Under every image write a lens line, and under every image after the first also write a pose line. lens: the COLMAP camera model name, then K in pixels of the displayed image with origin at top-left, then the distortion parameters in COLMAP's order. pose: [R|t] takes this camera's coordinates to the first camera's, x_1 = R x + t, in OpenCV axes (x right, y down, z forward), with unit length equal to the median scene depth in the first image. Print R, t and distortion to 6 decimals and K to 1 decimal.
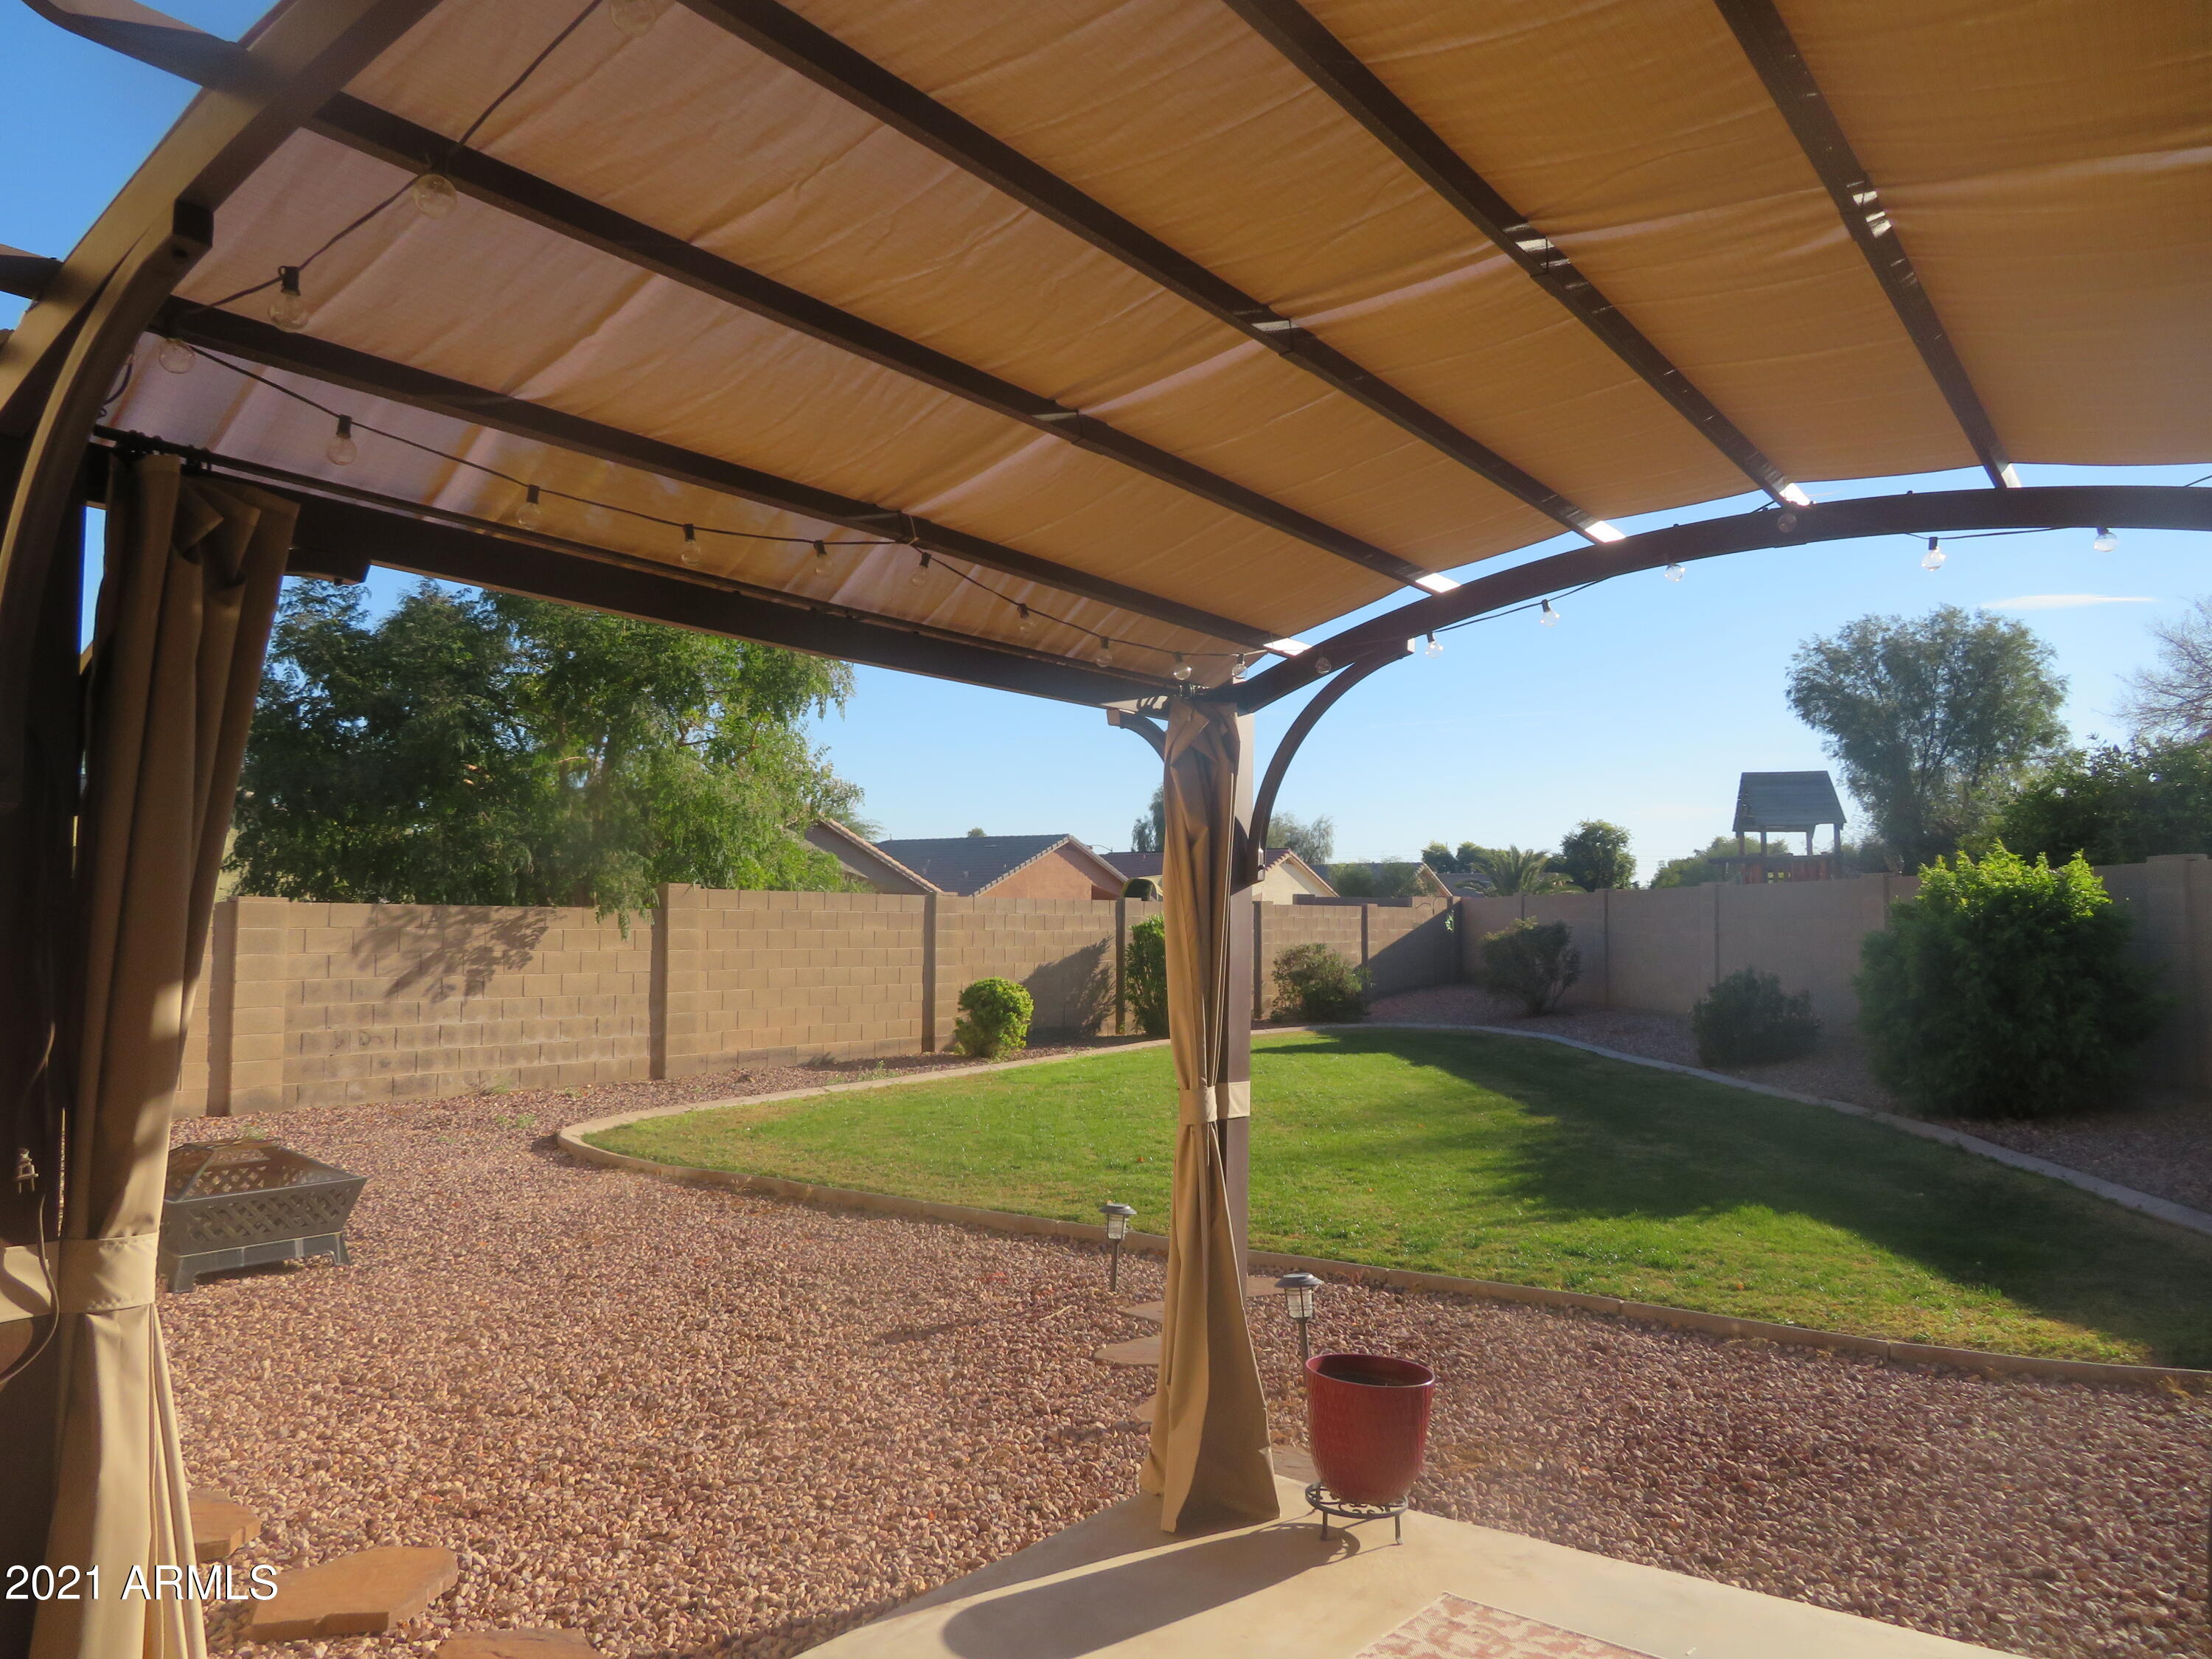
lens RADIAL K [[1582.0, 0, 1109.9], [0, 1582.0, 840.1], [0, 0, 1]] dist [-0.003157, 0.007799]
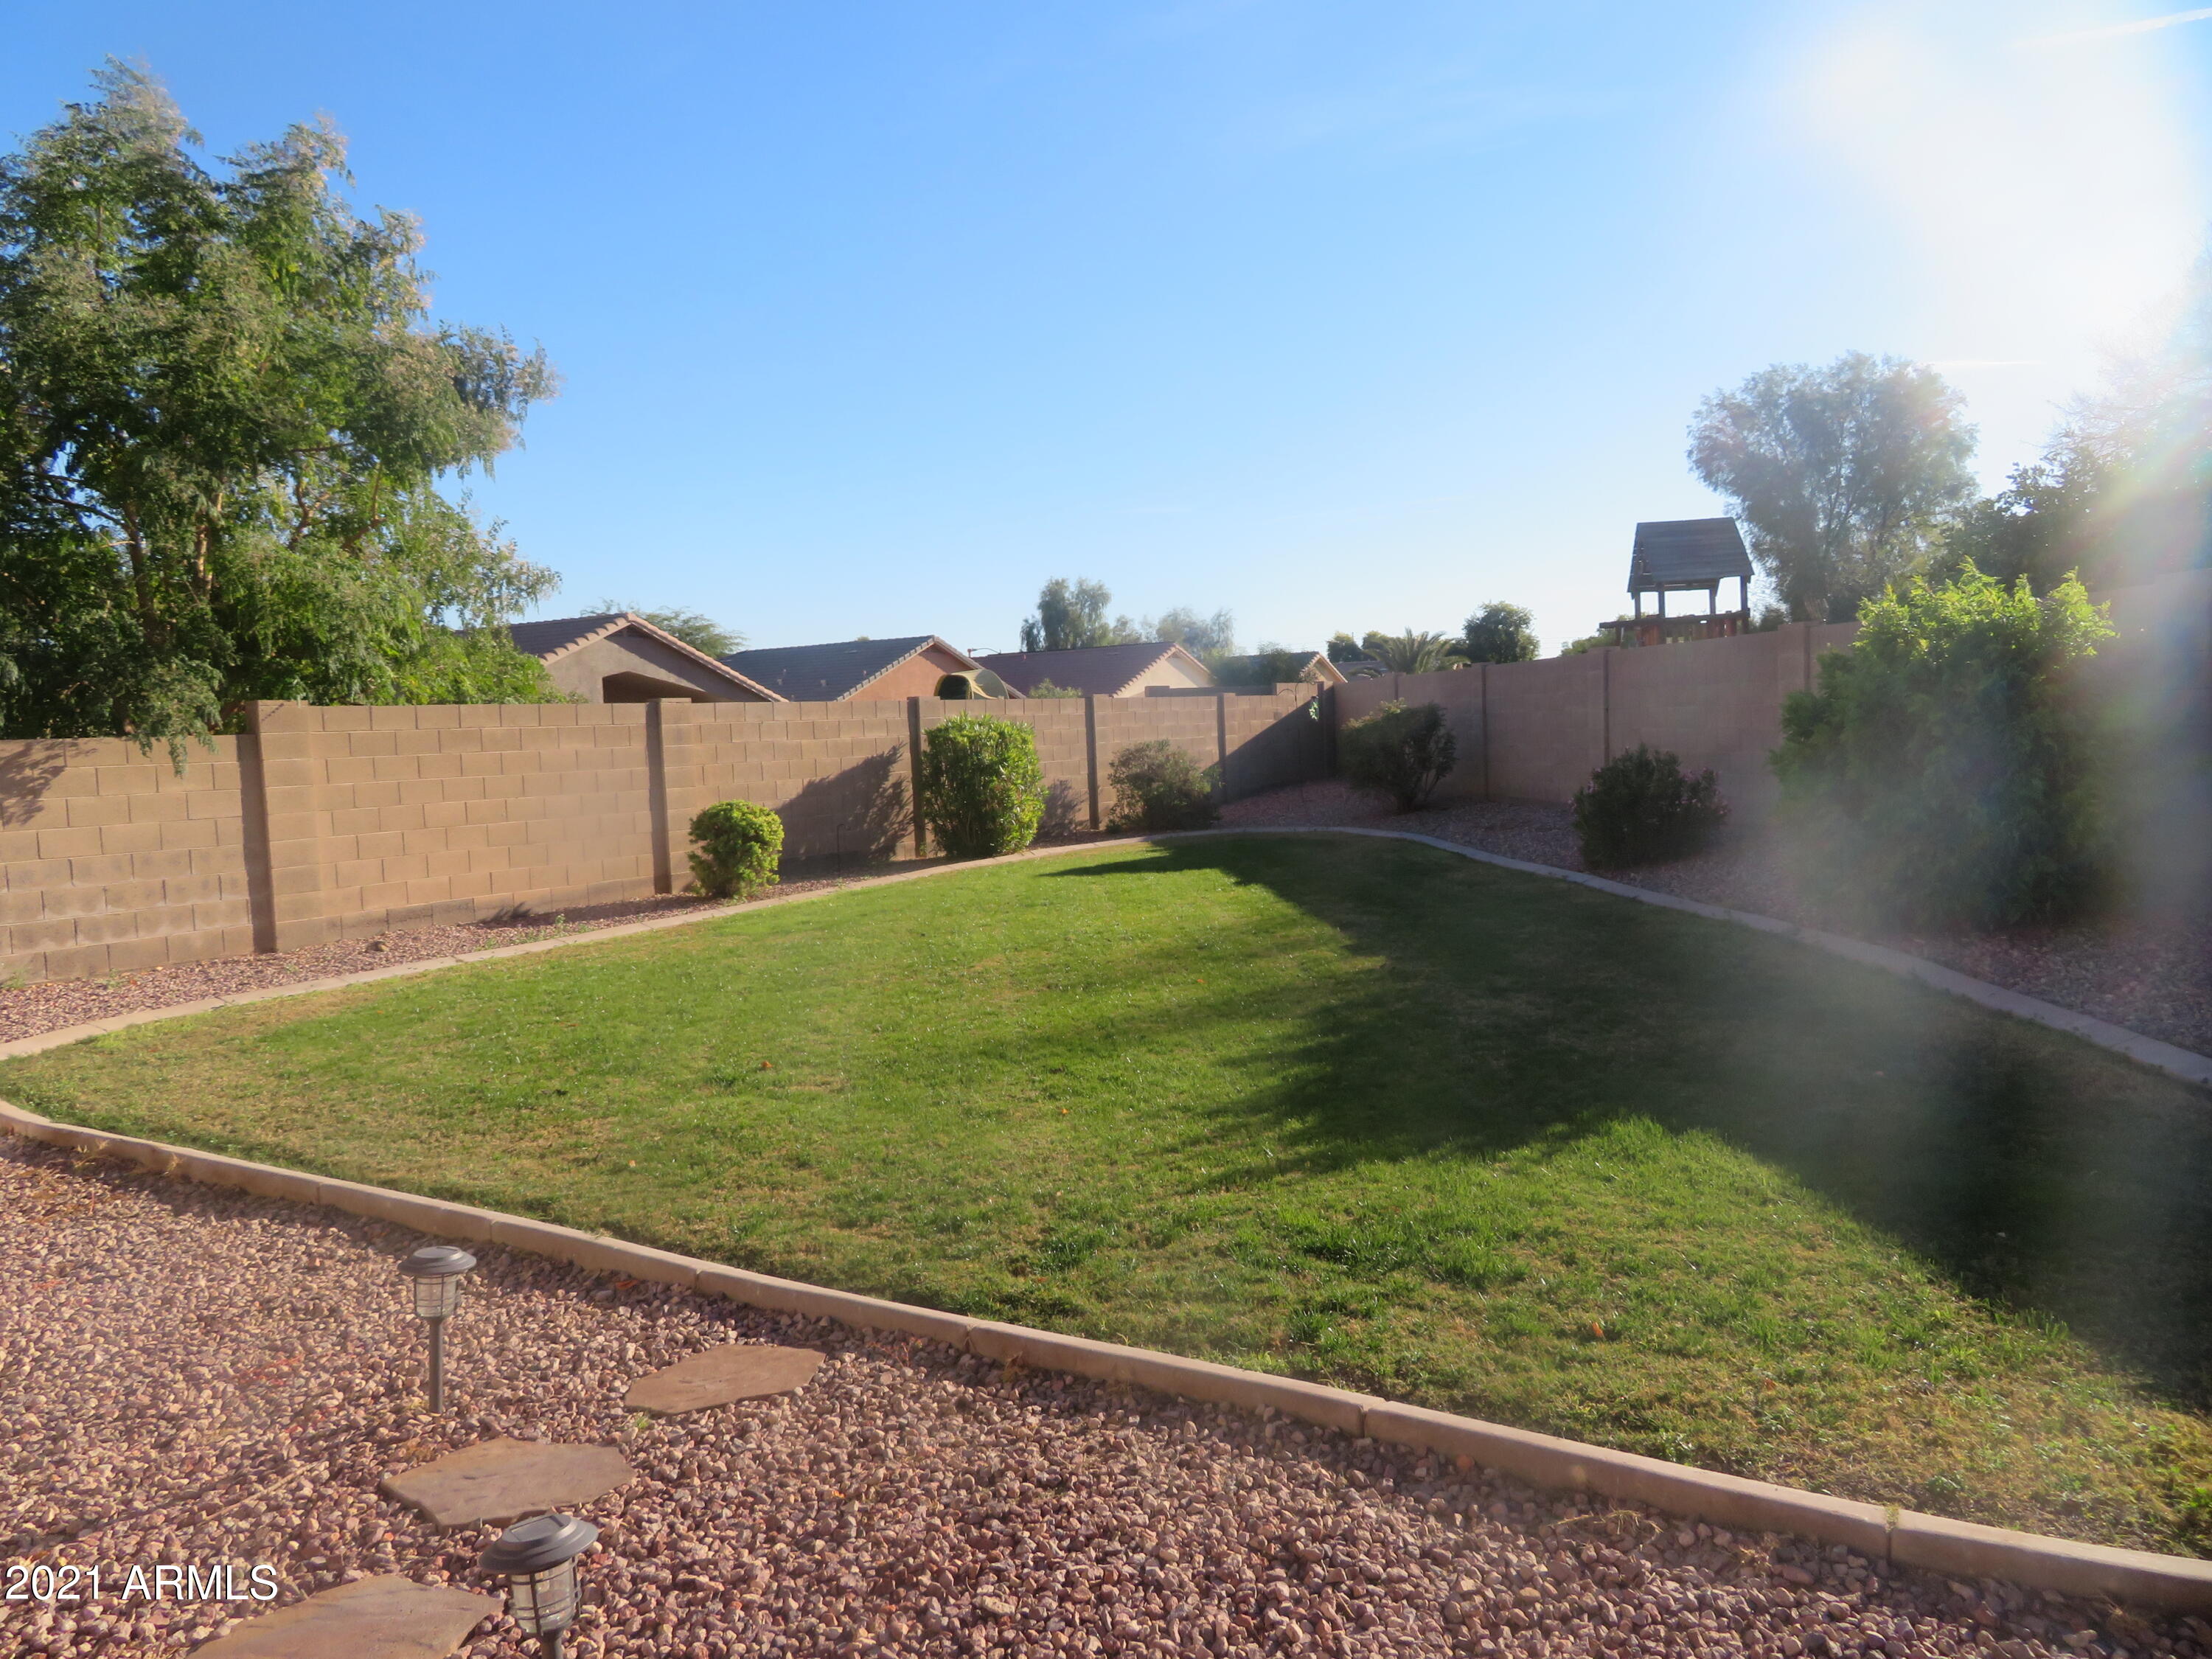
lens RADIAL K [[1582.0, 0, 1102.7], [0, 1582.0, 814.5], [0, 0, 1]] dist [-0.003157, 0.007799]
pose [[0.997791, -0.047190, 0.046747, 0.079446], [0.041899, 0.993233, 0.108316, 0.014079], [-0.051542, -0.106118, 0.993017, 0.182596]]
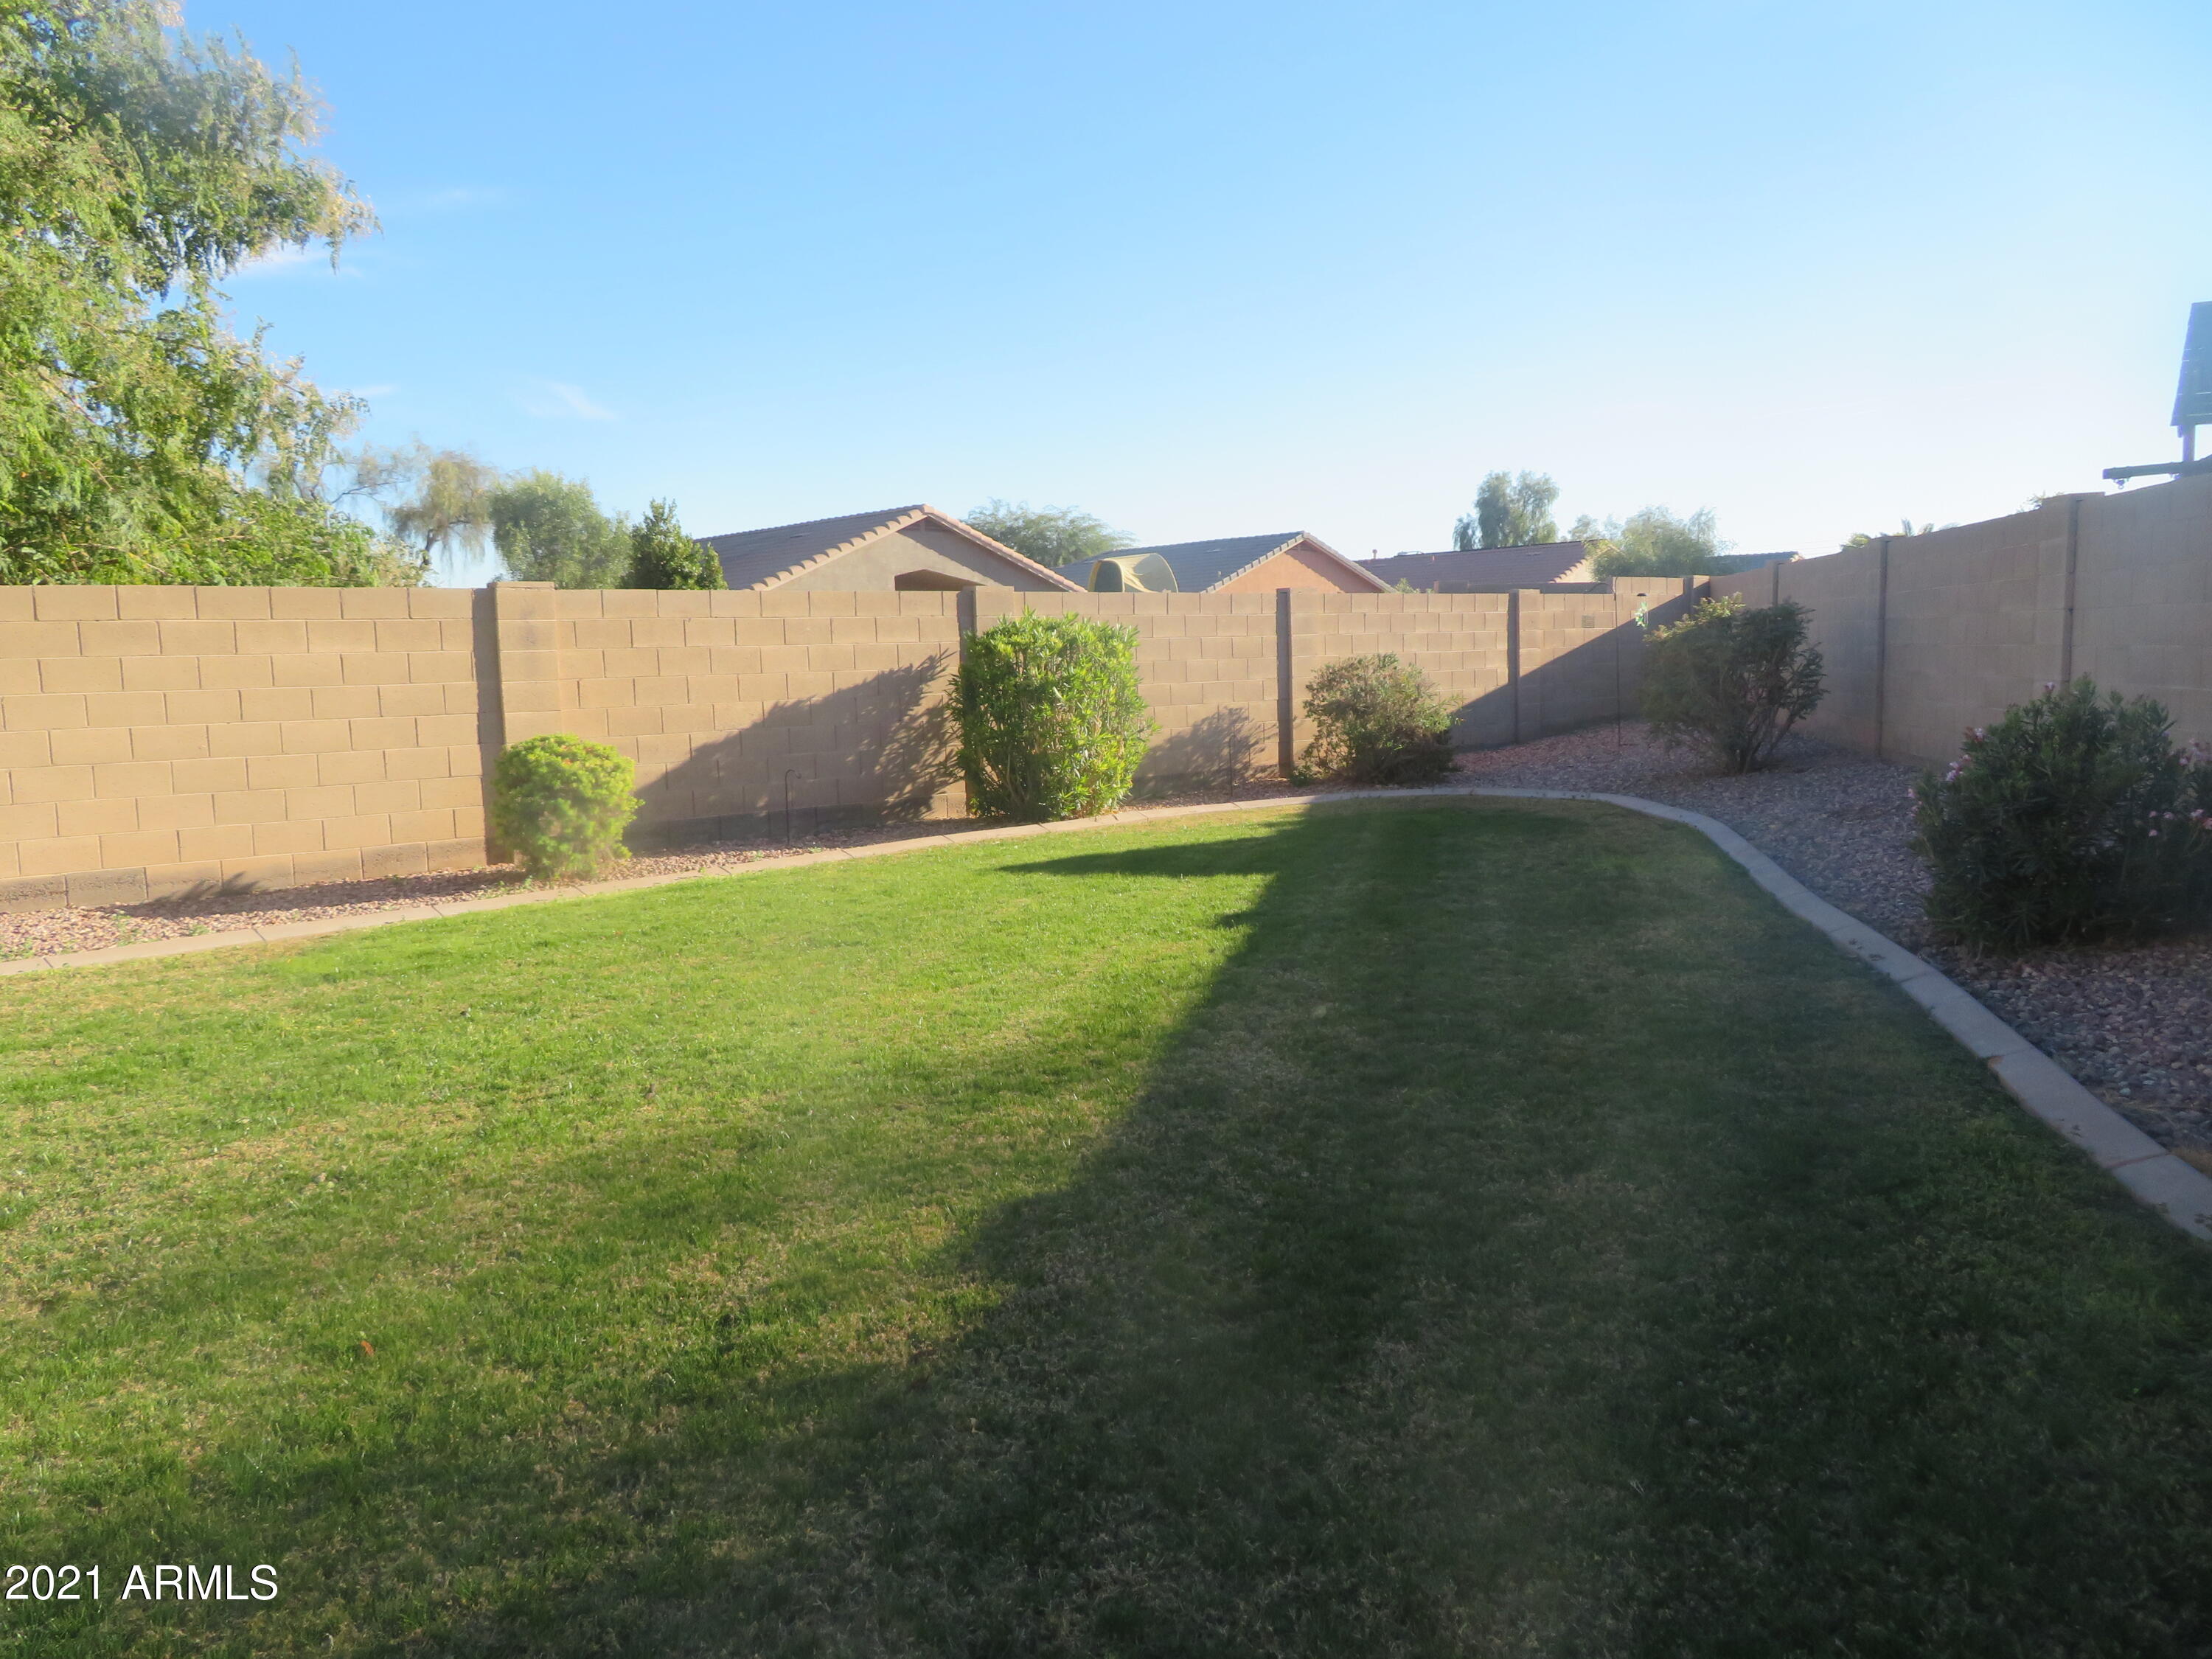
lens RADIAL K [[1582.0, 0, 1089.6], [0, 1582.0, 771.8], [0, 0, 1]] dist [-0.003157, 0.007799]
pose [[0.966025, -0.010362, -0.258242, 0.249210], [0.044097, 0.991153, 0.125188, 0.040112], [0.254660, -0.132322, 0.957935, 0.527163]]
